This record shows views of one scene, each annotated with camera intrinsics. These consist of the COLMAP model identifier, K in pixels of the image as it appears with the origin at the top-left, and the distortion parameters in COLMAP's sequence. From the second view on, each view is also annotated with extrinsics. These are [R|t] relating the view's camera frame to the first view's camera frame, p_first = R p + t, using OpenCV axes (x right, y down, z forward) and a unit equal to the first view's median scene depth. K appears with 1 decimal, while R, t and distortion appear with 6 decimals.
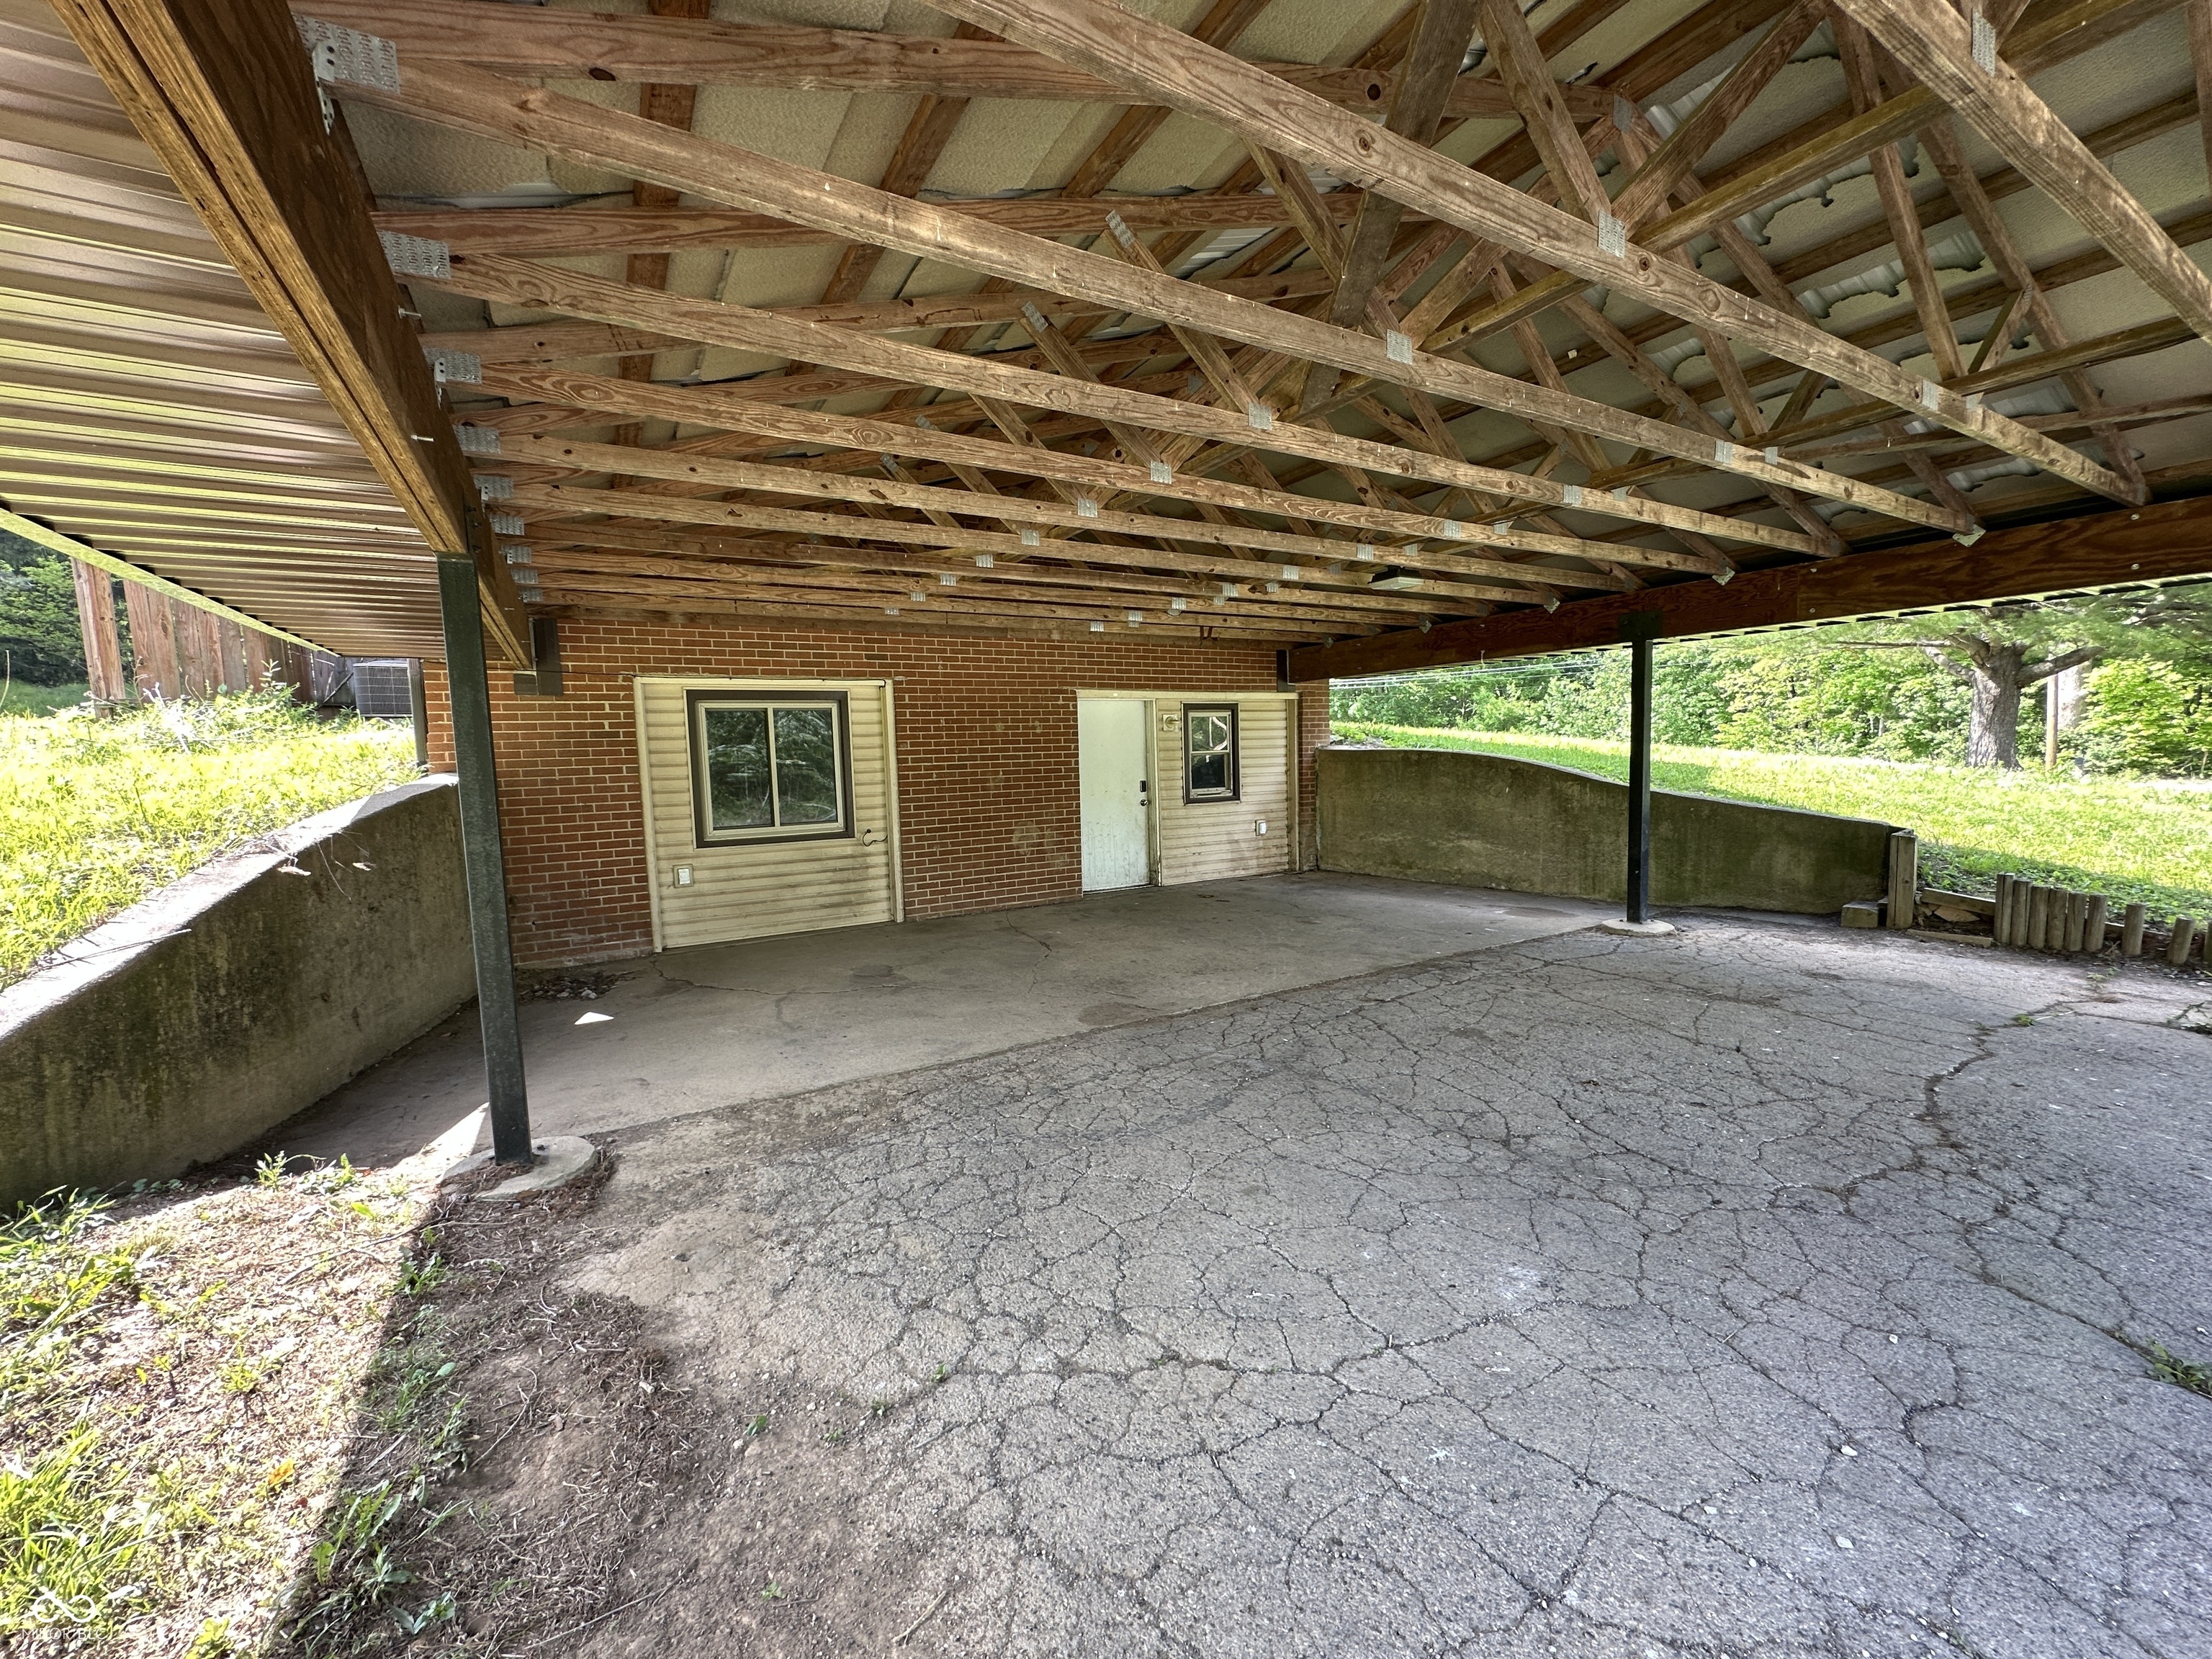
lens RADIAL K [[878.7, 0, 1105.2], [0, 878.7, 828.1], [0, 0, 1]] dist [-0.005528, 0.001304]
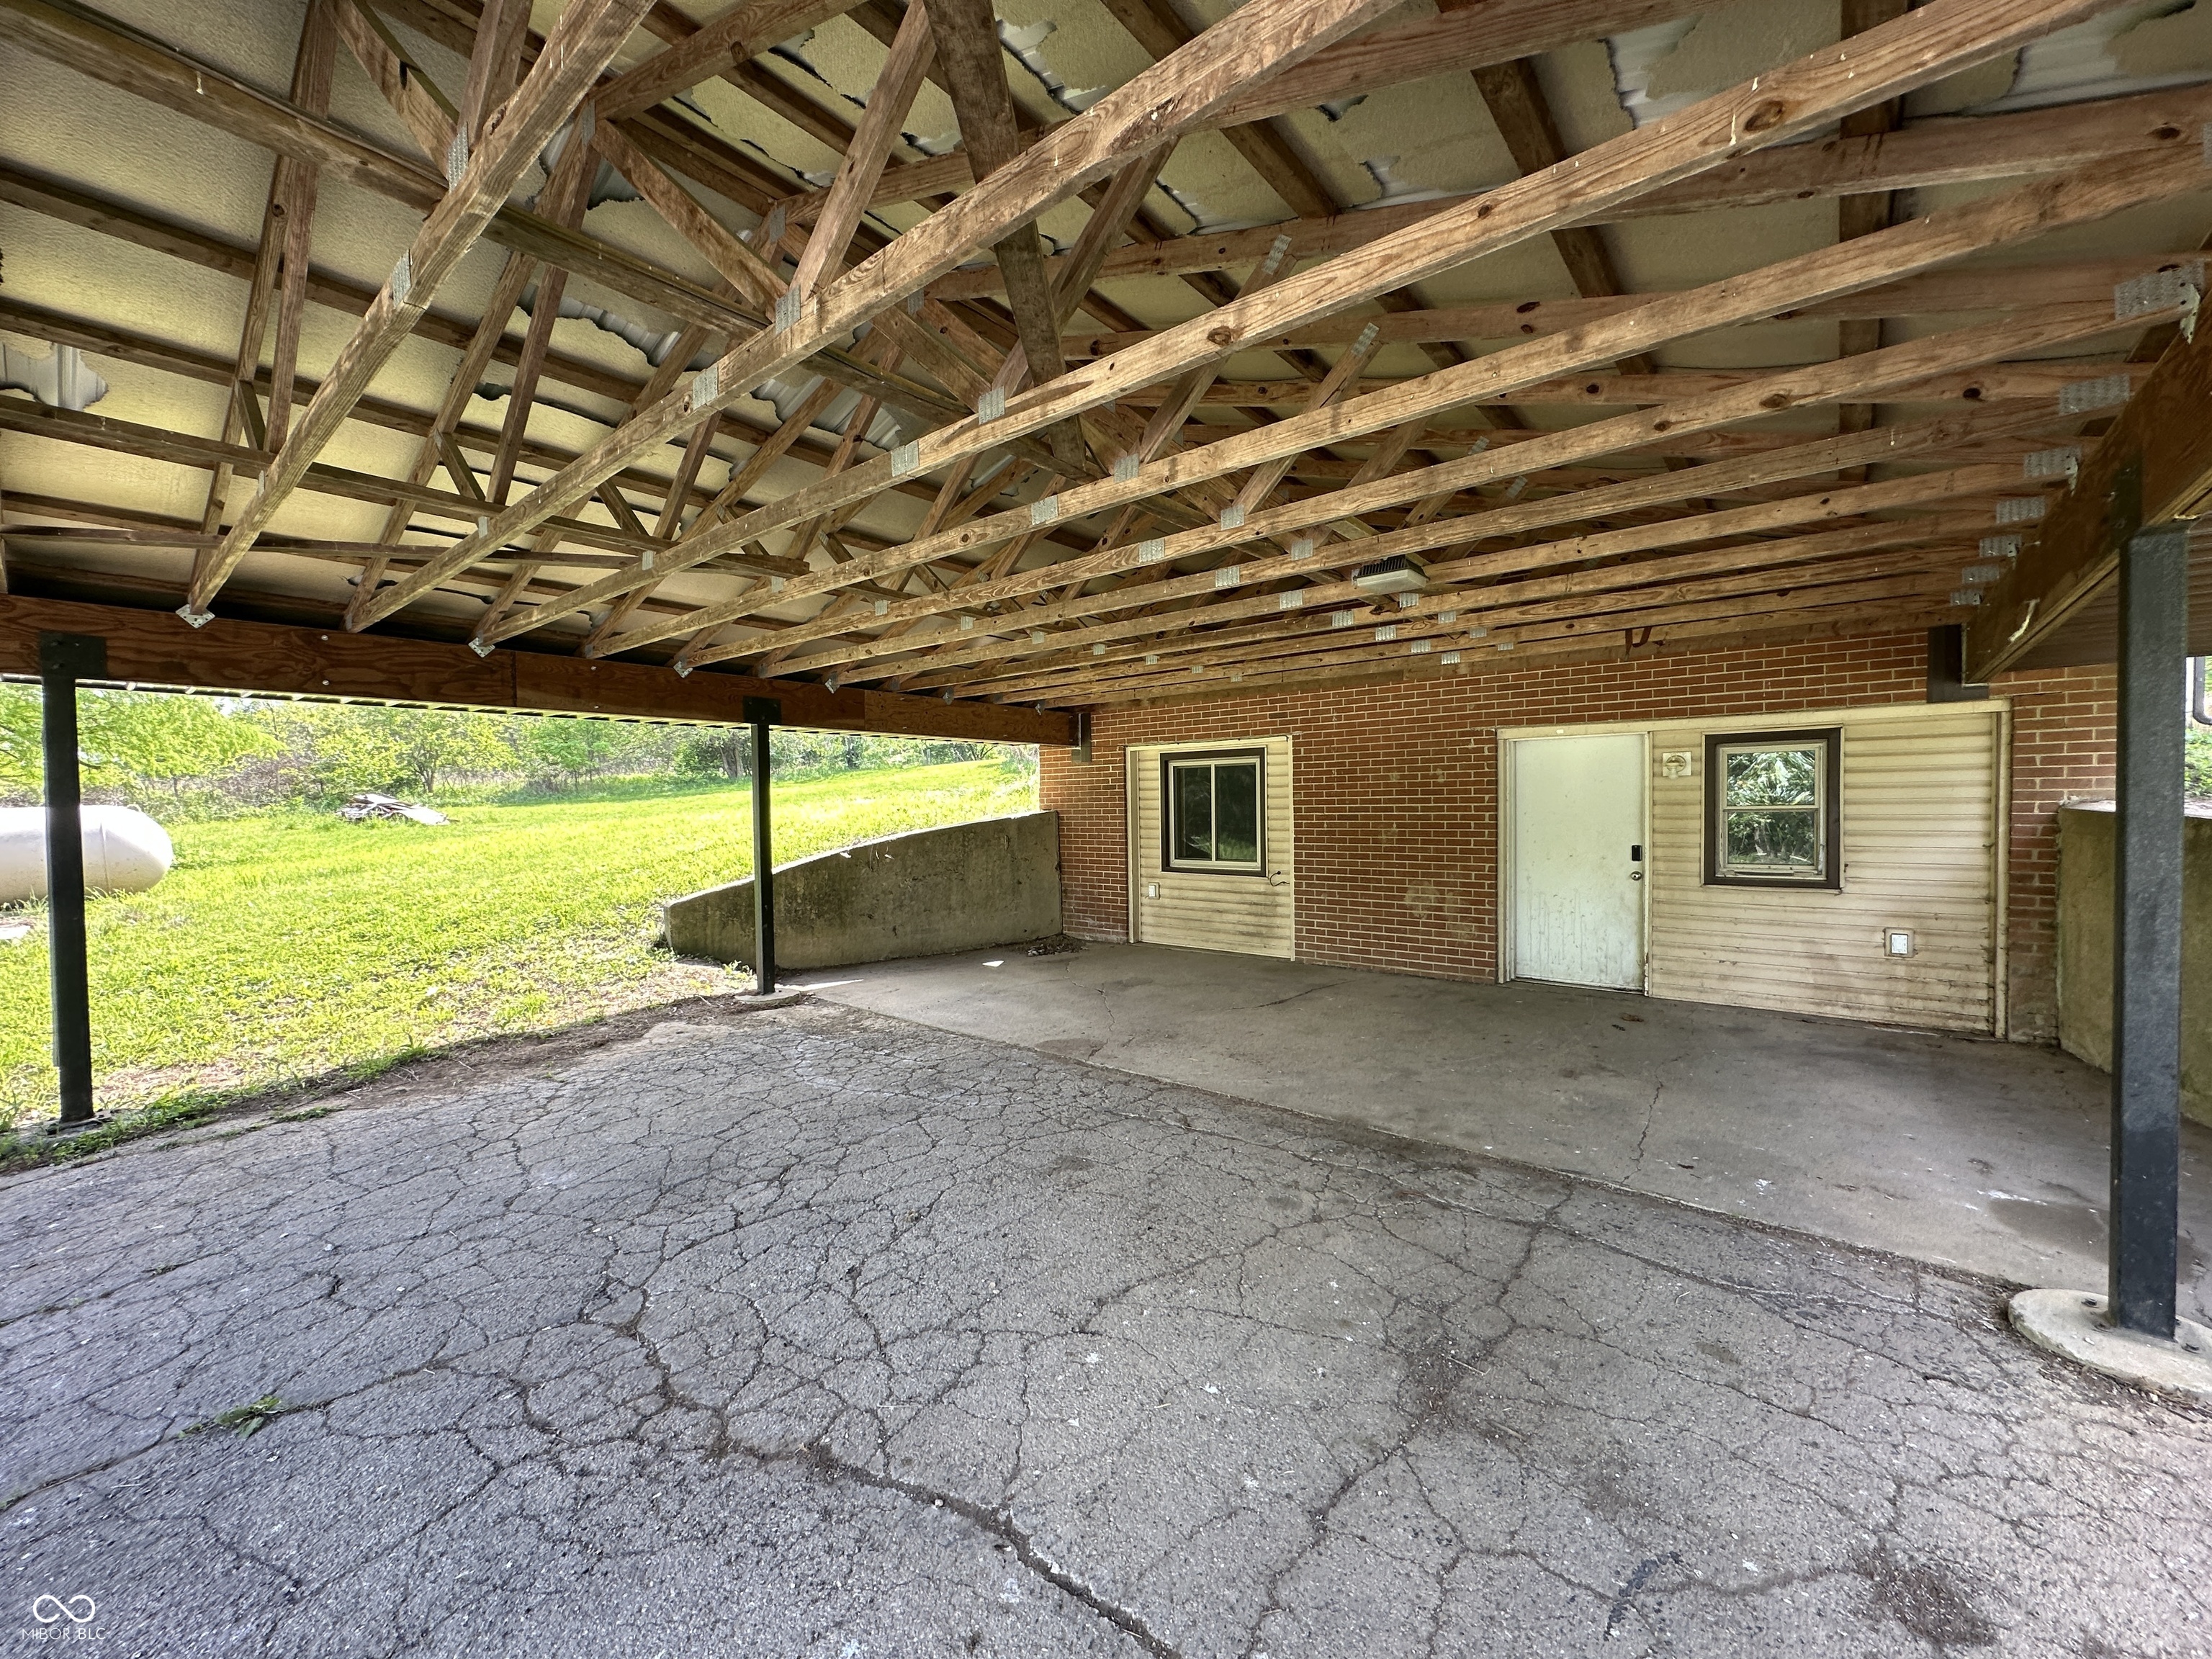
lens RADIAL K [[878.7, 0, 1107.5], [0, 878.7, 831.3], [0, 0, 1]] dist [-0.005528, 0.001304]
pose [[0.343952, 0.052321, -0.937528, 0.765046], [-0.078652, 0.996543, 0.026760, -0.068071], [0.935687, 0.064534, 0.346878, 0.464043]]
